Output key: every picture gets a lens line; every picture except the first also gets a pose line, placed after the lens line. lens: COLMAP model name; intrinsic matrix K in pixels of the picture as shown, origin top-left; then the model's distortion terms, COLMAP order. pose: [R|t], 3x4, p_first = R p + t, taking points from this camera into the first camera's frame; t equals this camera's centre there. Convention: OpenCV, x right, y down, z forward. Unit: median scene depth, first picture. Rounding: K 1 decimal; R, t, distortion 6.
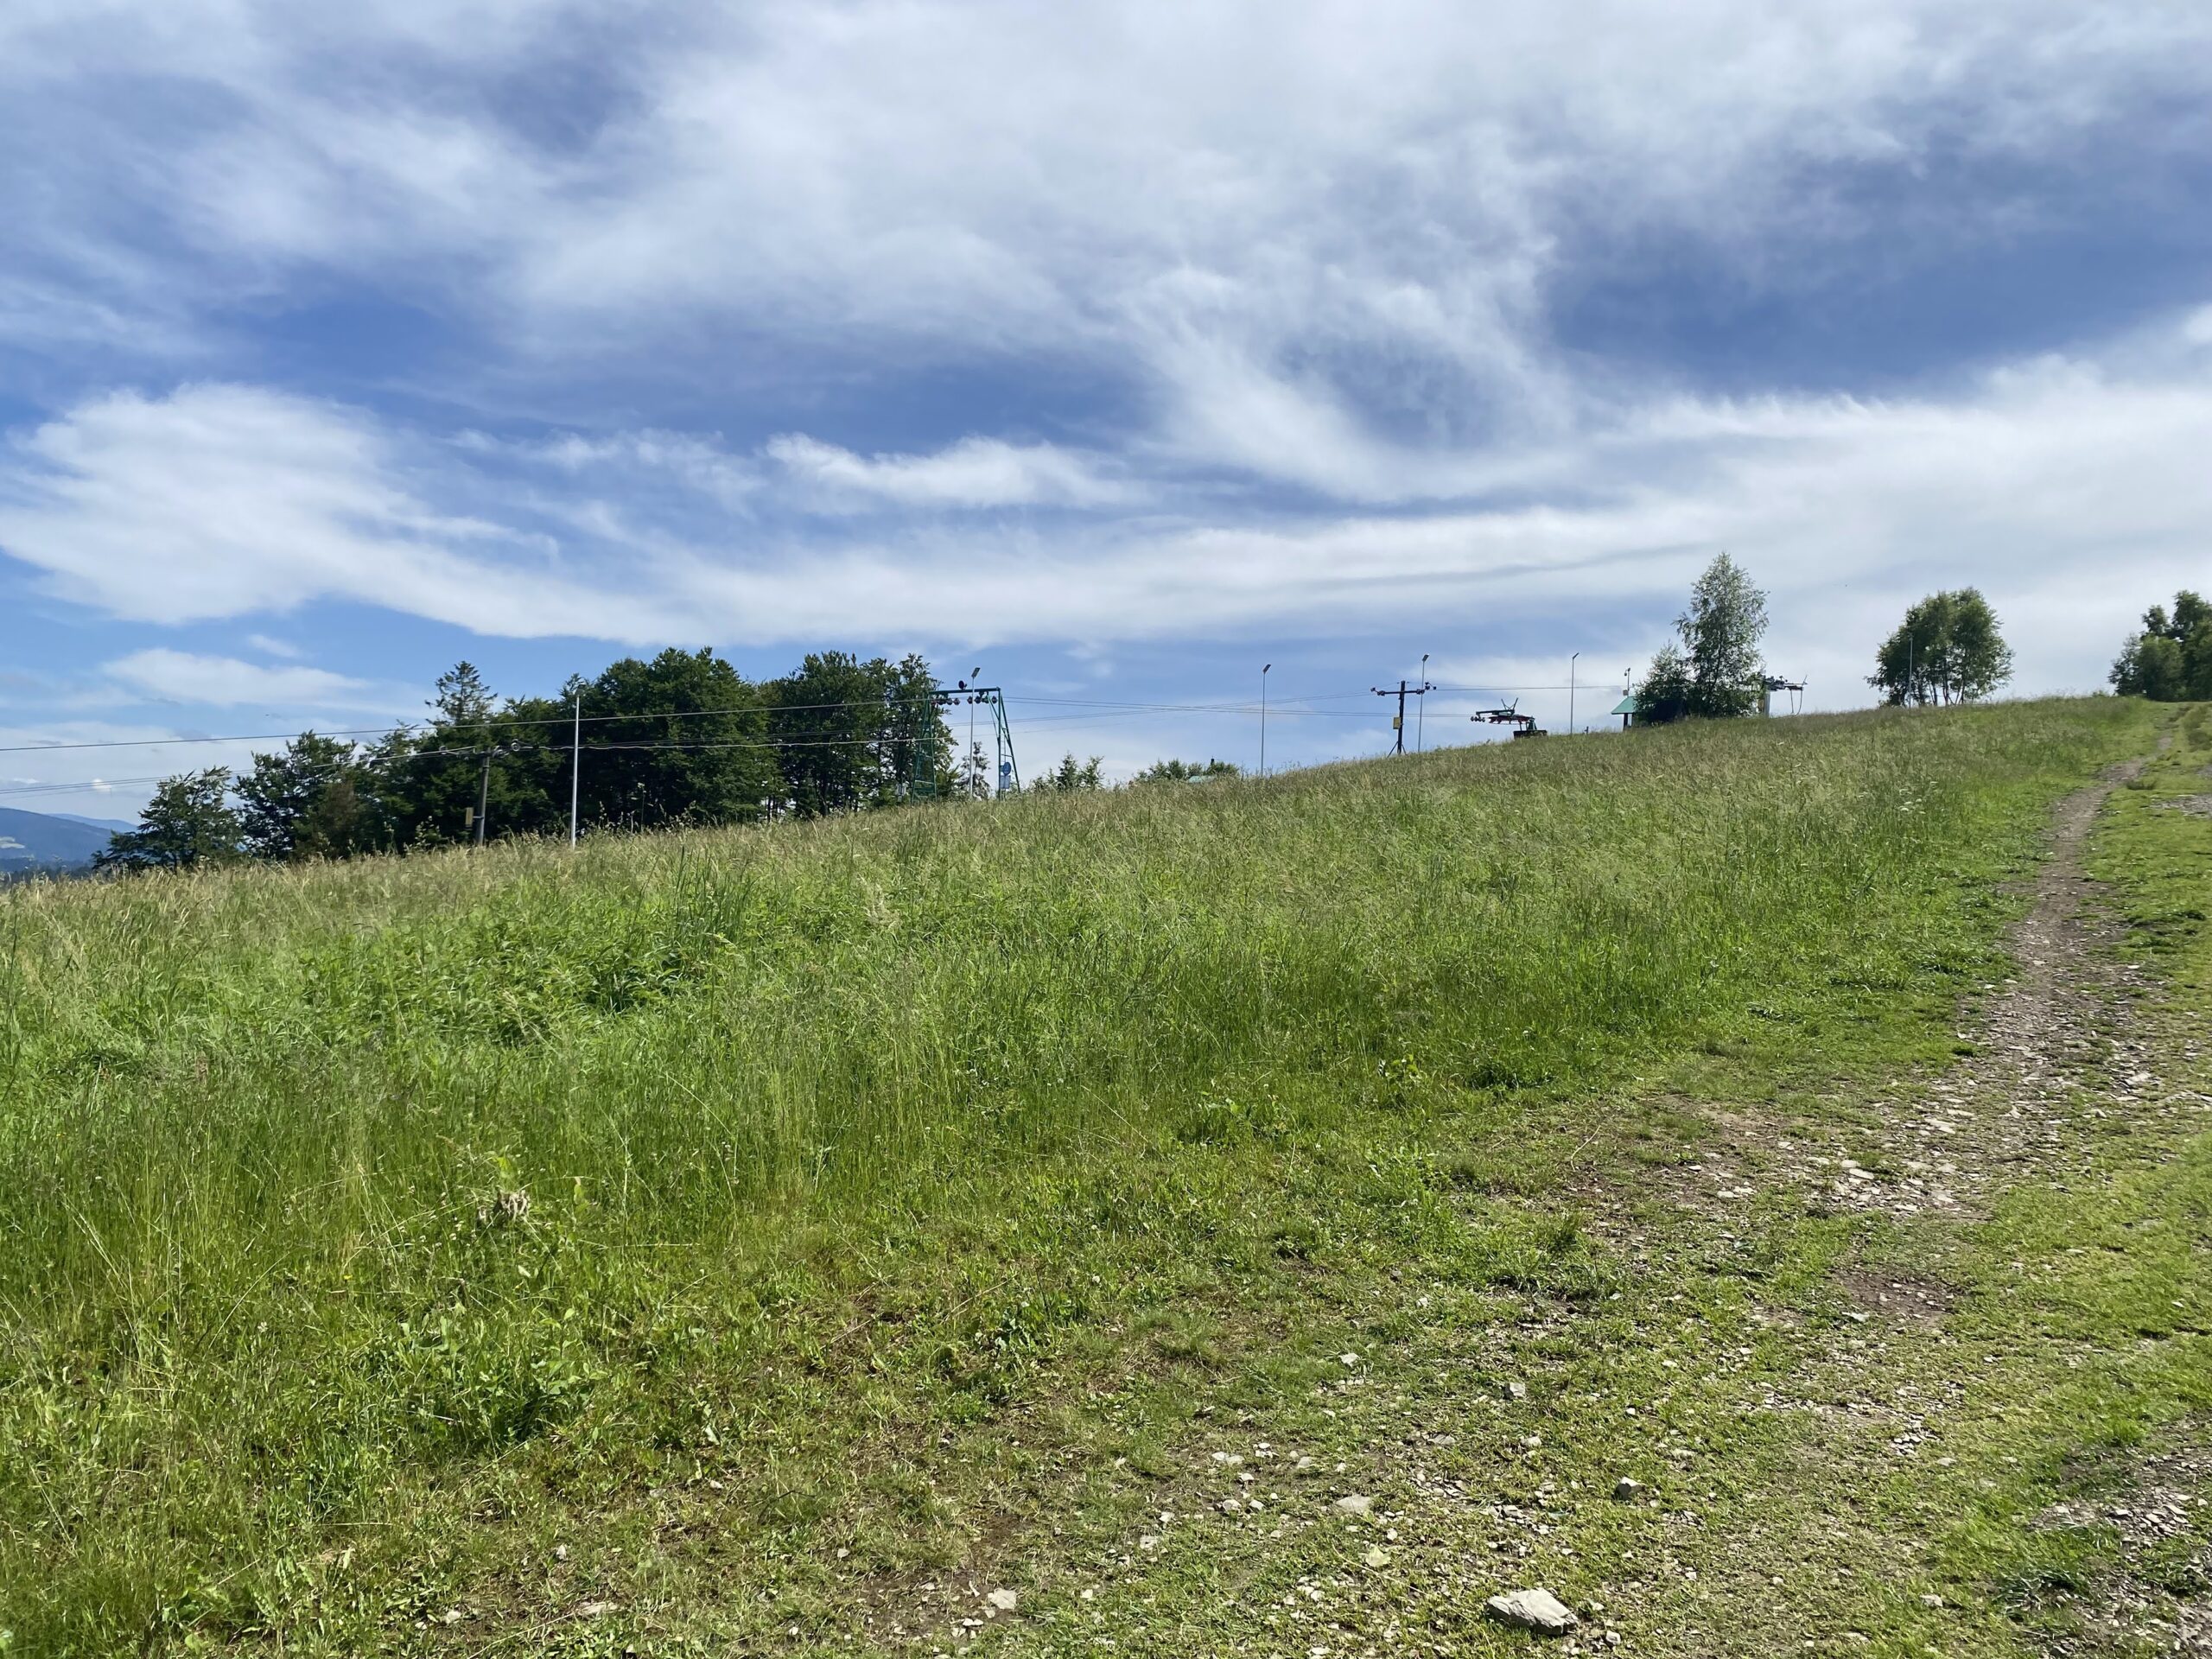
lens RADIAL K [[1660.6, 0, 1109.6], [0, 1660.6, 818.6], [0, 0, 1]] dist [0.104681, -0.130161]
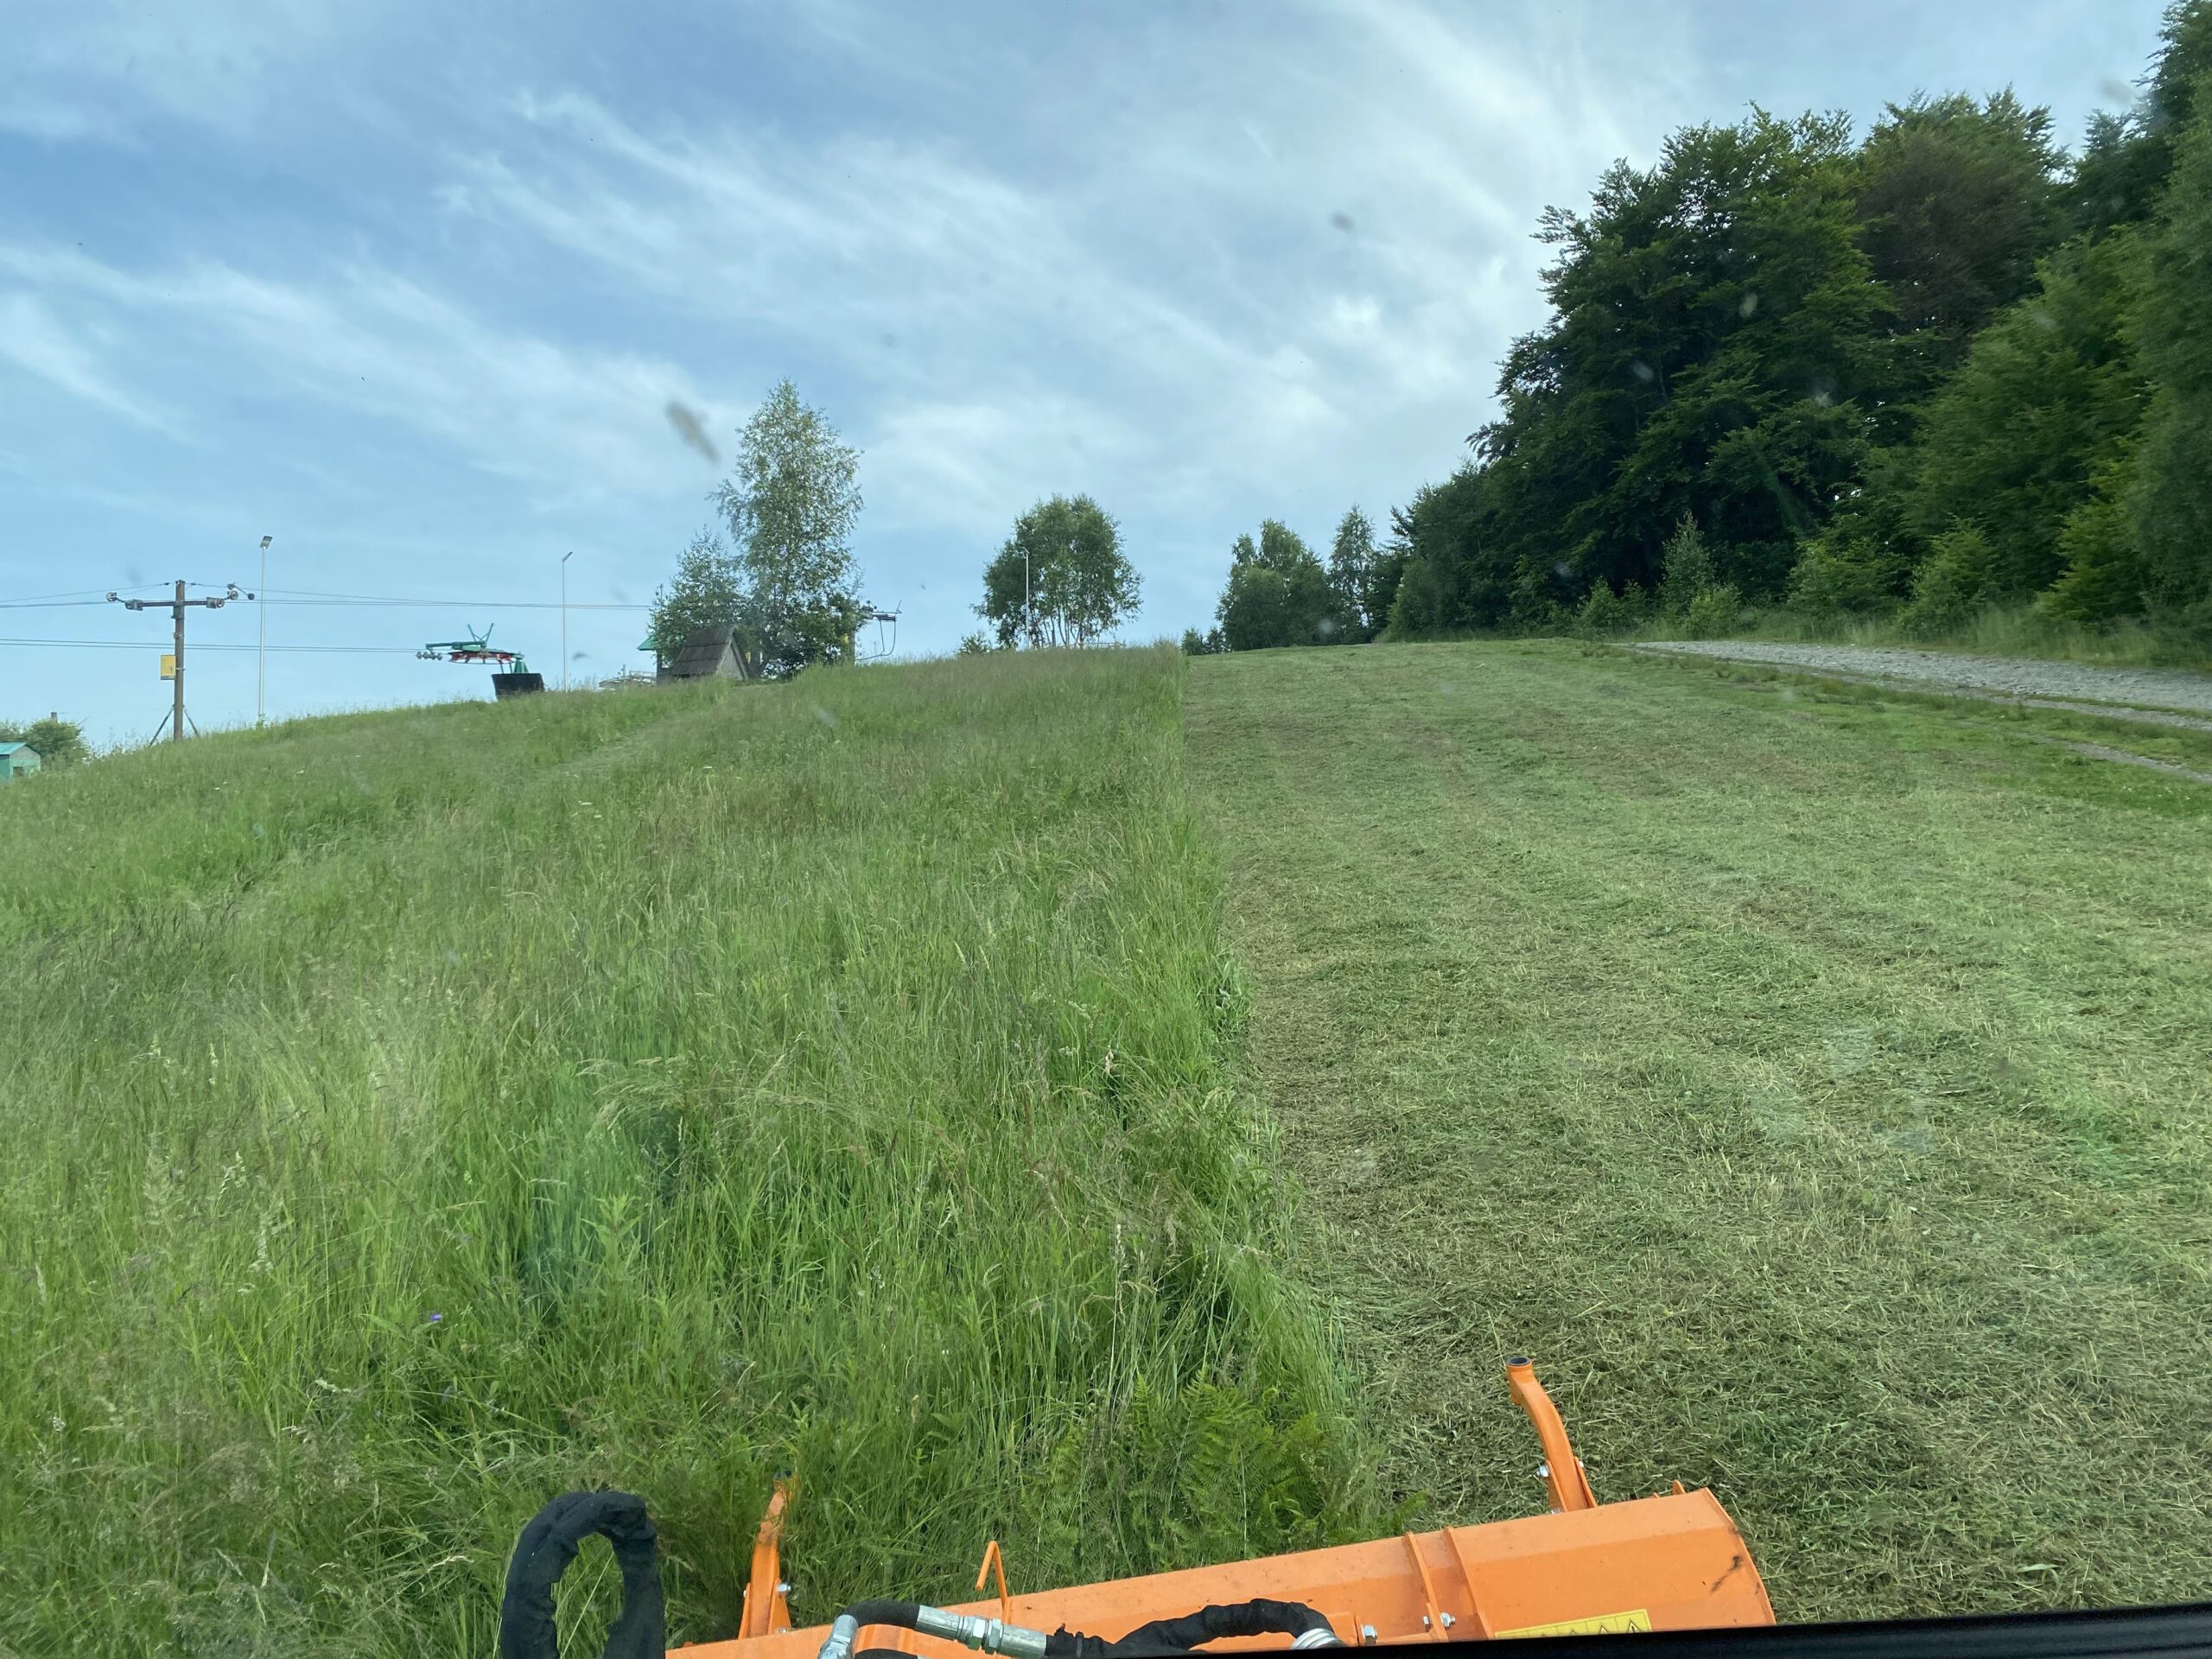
lens RADIAL K [[1660.6, 0, 1109.6], [0, 1660.6, 818.6], [0, 0, 1]] dist [0.104681, -0.130161]
pose [[0.859855, -0.045323, 0.508523, 0.116954], [0.024569, 0.998571, 0.047456, -0.022174], [-0.509948, -0.028311, 0.859739, 0.324165]]
